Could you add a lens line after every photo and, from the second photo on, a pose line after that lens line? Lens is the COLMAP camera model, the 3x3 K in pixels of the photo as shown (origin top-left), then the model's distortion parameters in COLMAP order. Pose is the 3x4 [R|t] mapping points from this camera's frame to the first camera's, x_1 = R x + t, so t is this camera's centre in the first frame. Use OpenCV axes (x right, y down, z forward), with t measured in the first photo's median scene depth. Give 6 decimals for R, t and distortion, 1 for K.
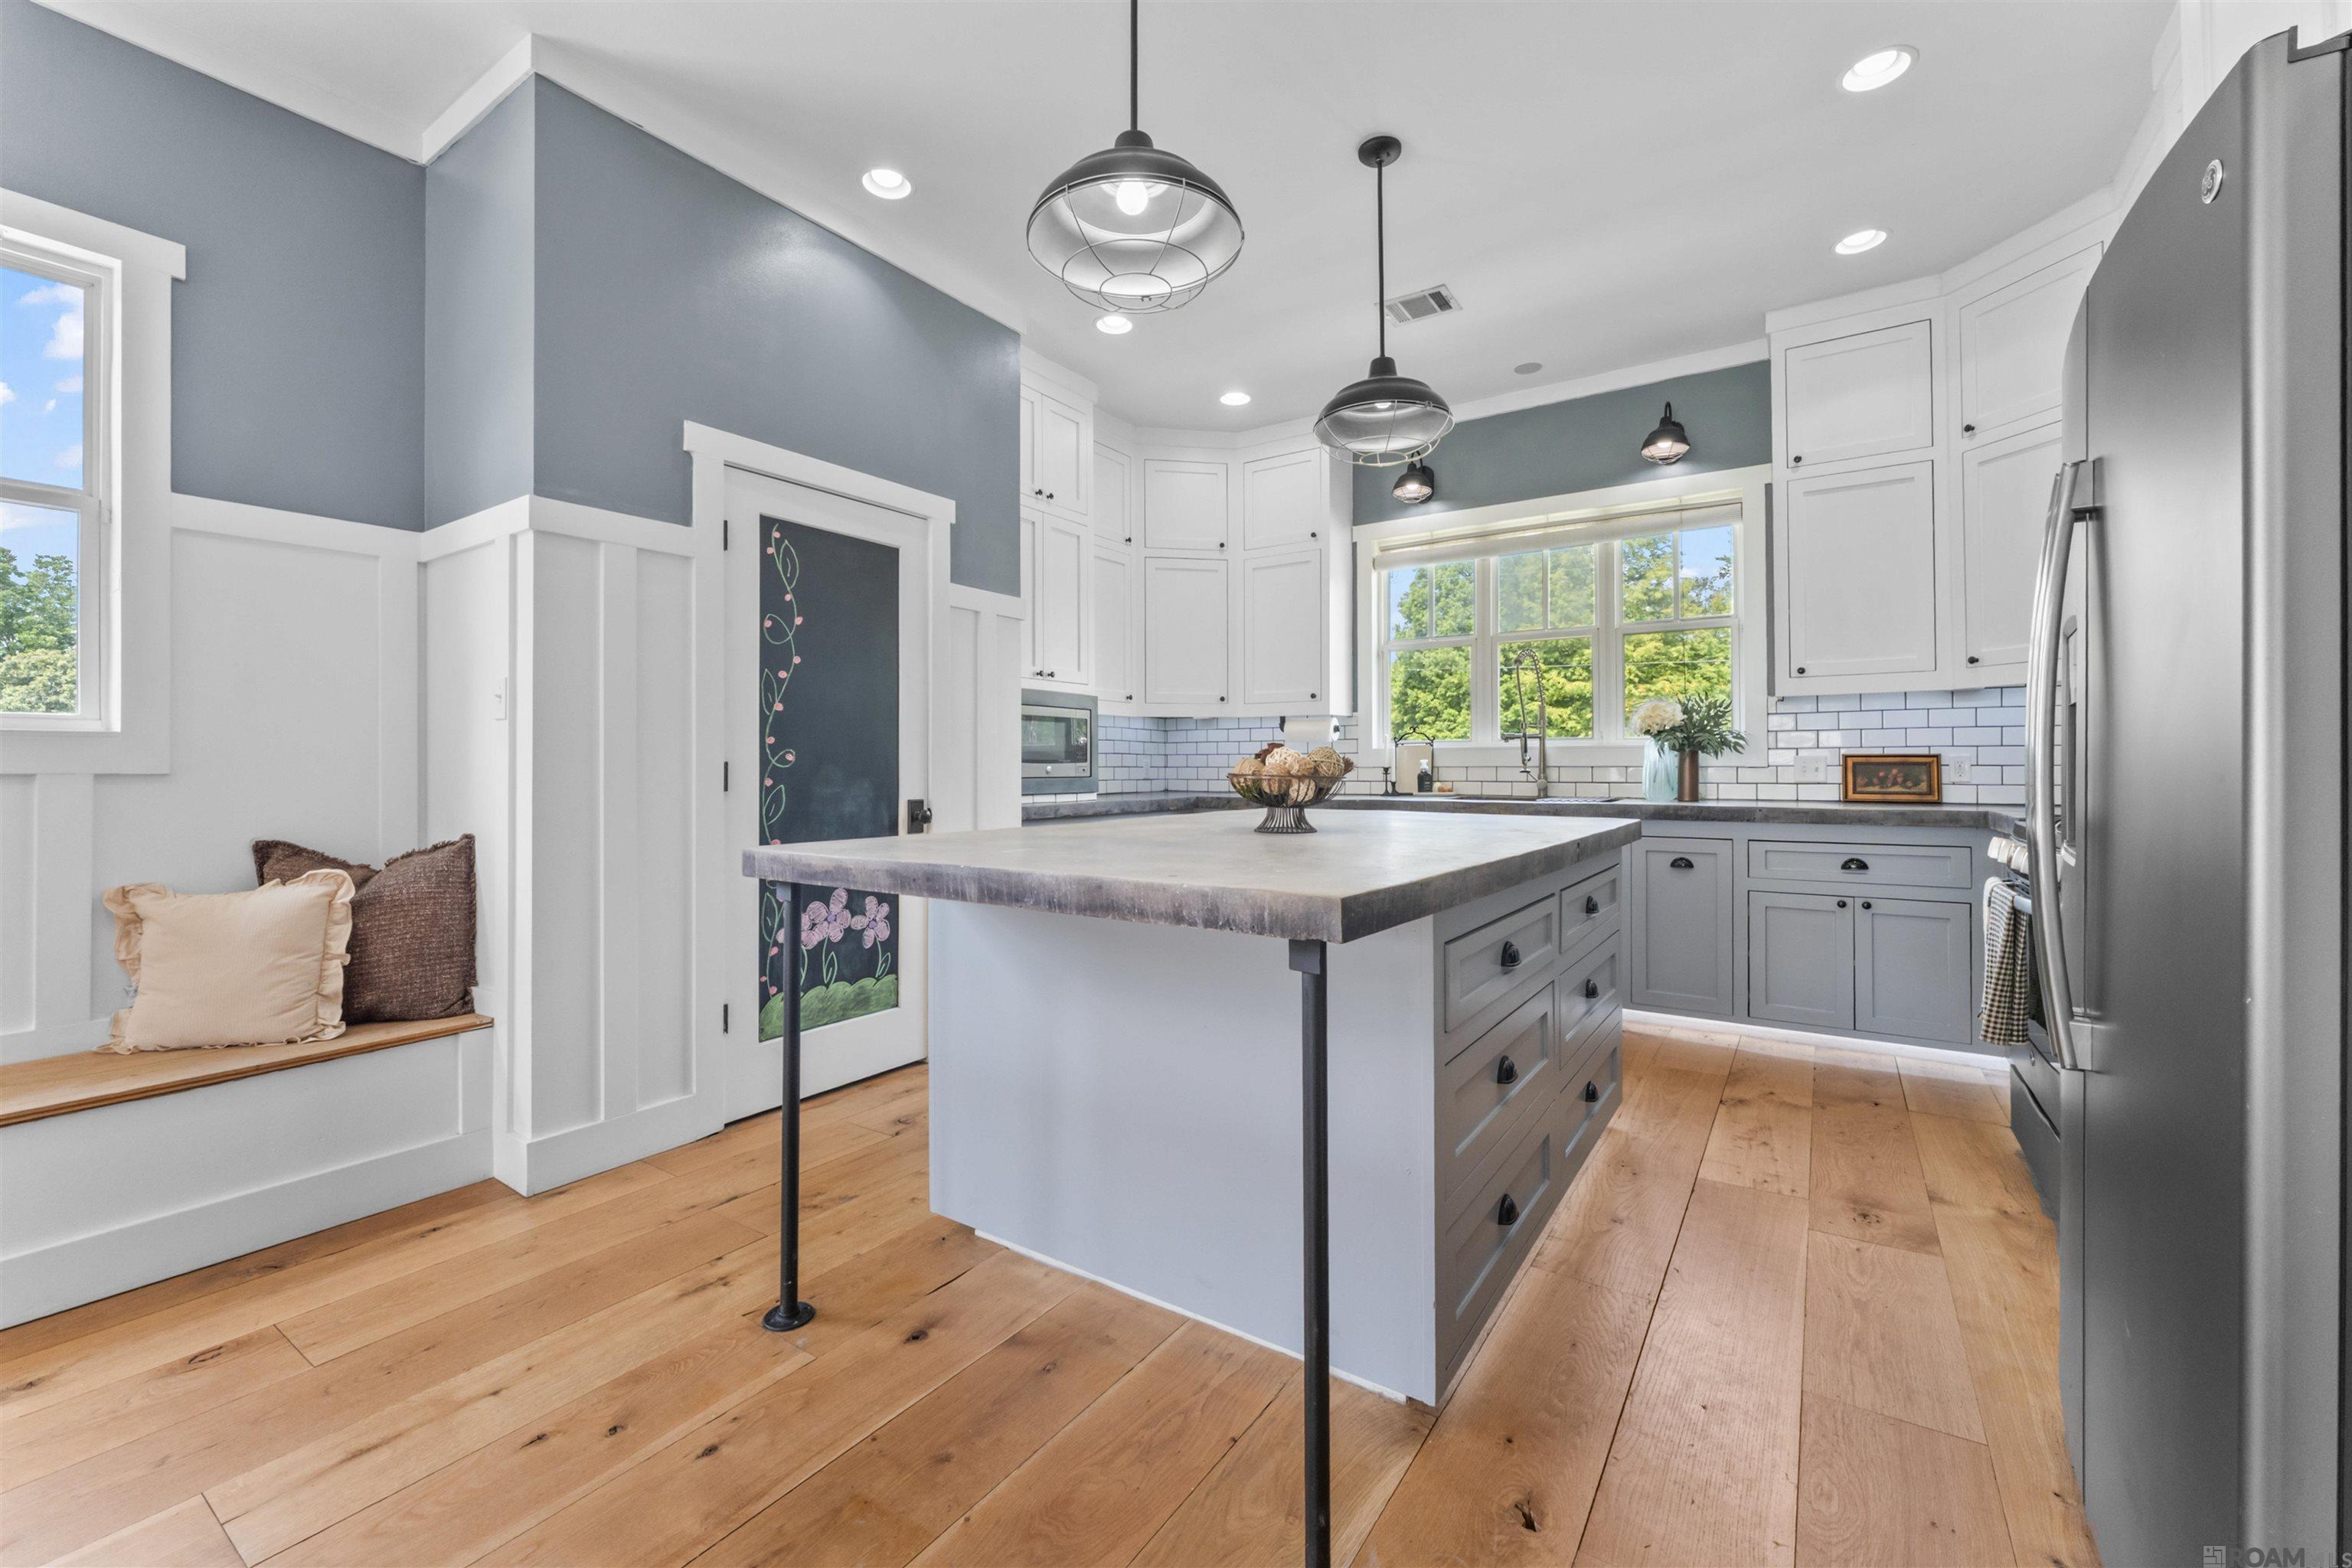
lens RADIAL K [[951.8, 0, 1171.6], [0, 951.8, 756.2], [0, 0, 1]] dist [-0.003036, -0.000039]
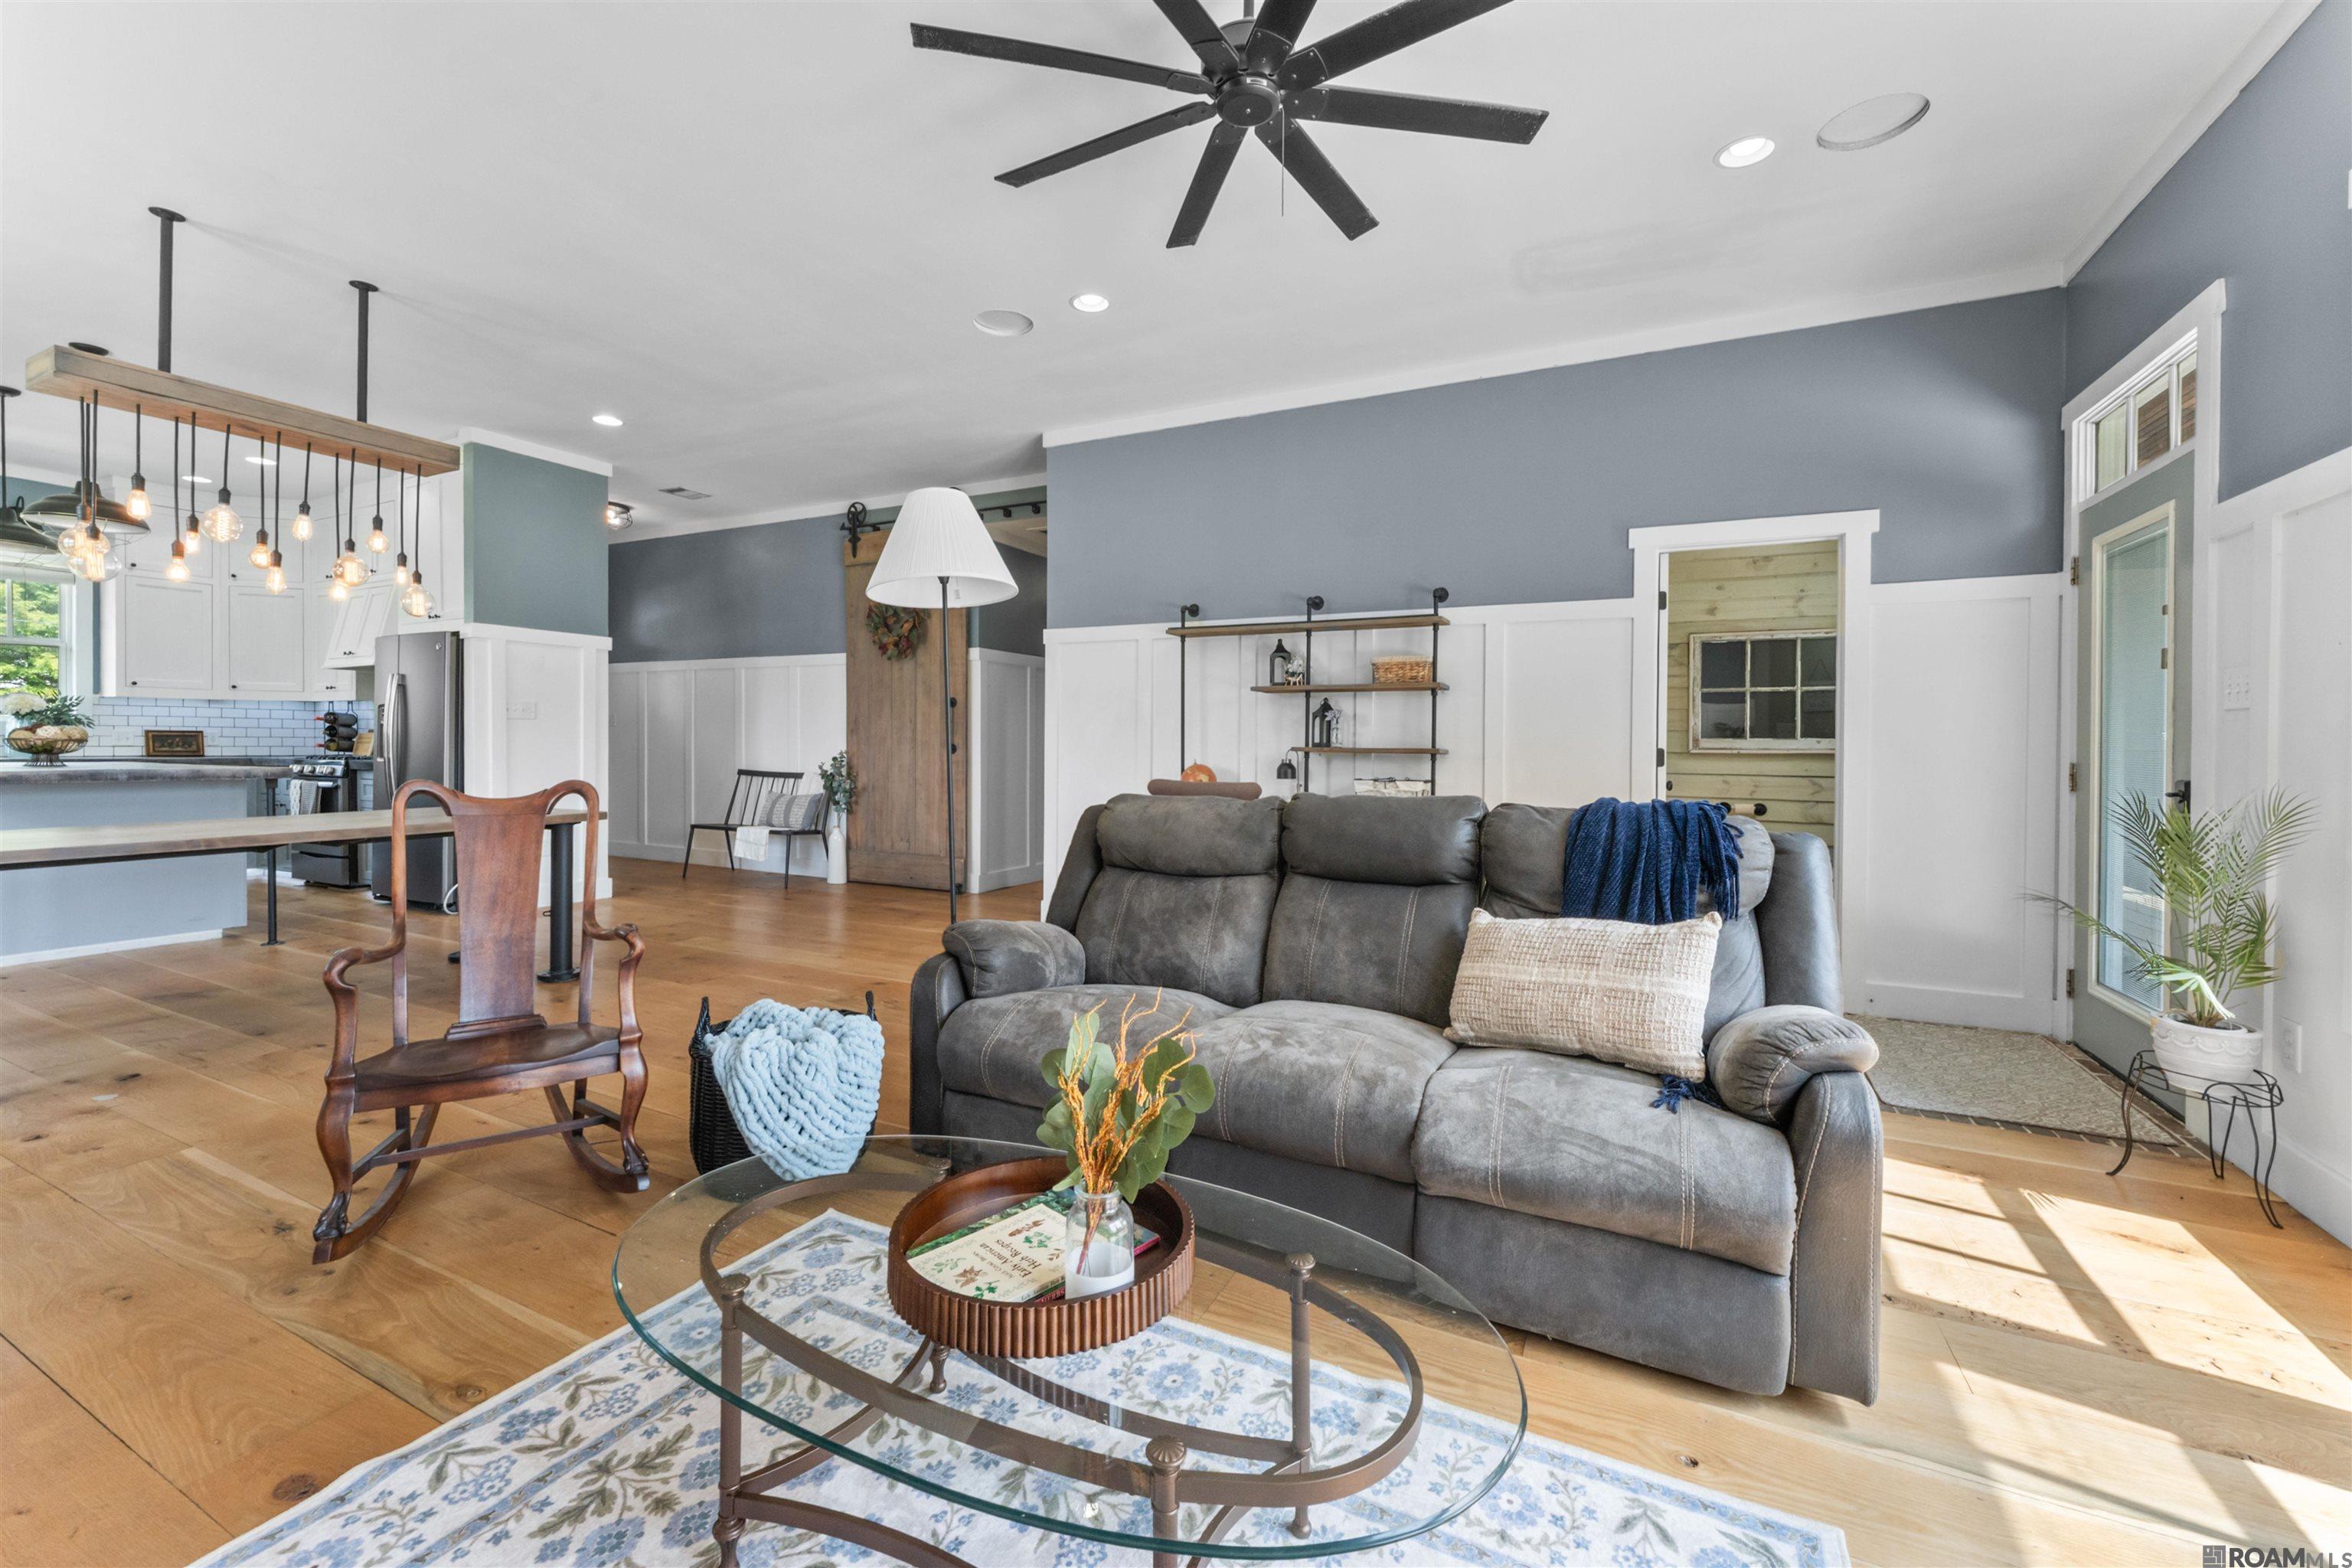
lens RADIAL K [[951.8, 0, 1171.6], [0, 951.8, 756.2], [0, 0, 1]] dist [-0.003036, -0.000039]
pose [[-0.129177, -0.012180, 0.991547, -1.474289], [-0.018970, 0.999772, 0.009810, -0.007569], [-0.991440, -0.017542, -0.129379, -0.770324]]
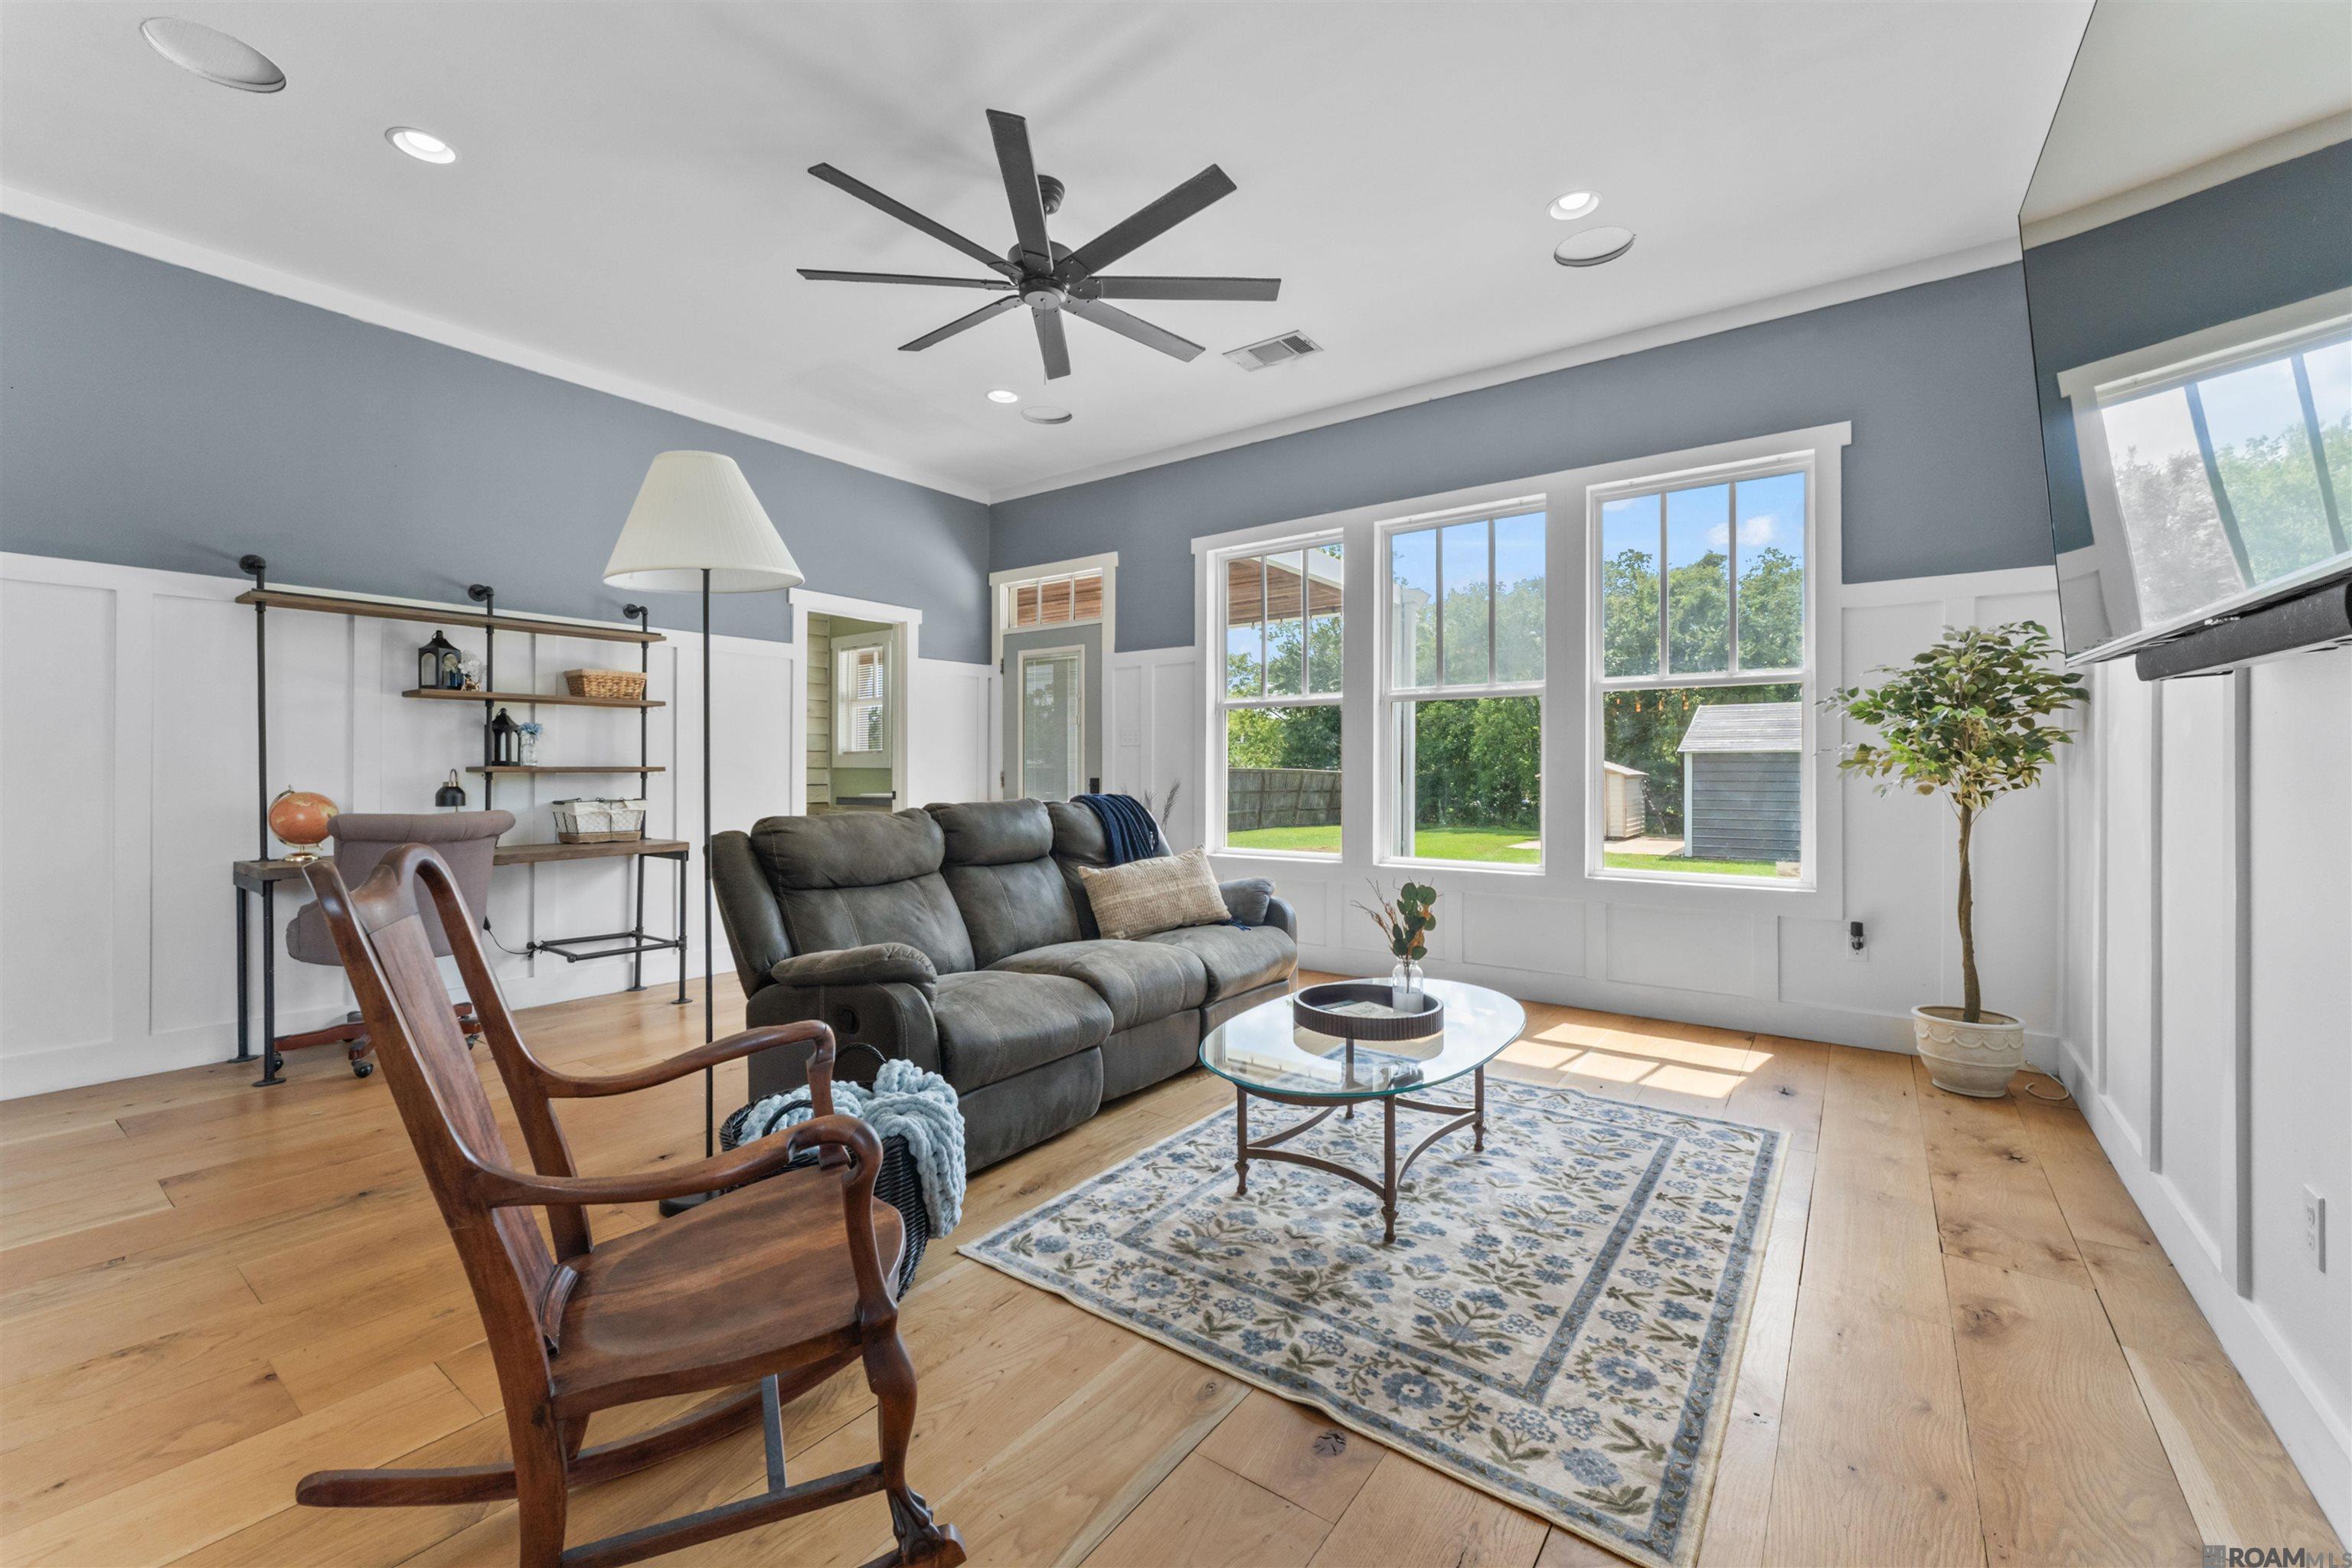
lens RADIAL K [[930.7, 0, 1169.9], [0, 930.7, 765.4], [0, 0, 1]] dist [0.000662, -0.000046]
pose [[-0.998966, 0.001843, 0.045426, -1.000781], [0.001254, 0.999915, -0.012990, 0.002845], [-0.045446, -0.012919, -0.998883, -0.056182]]
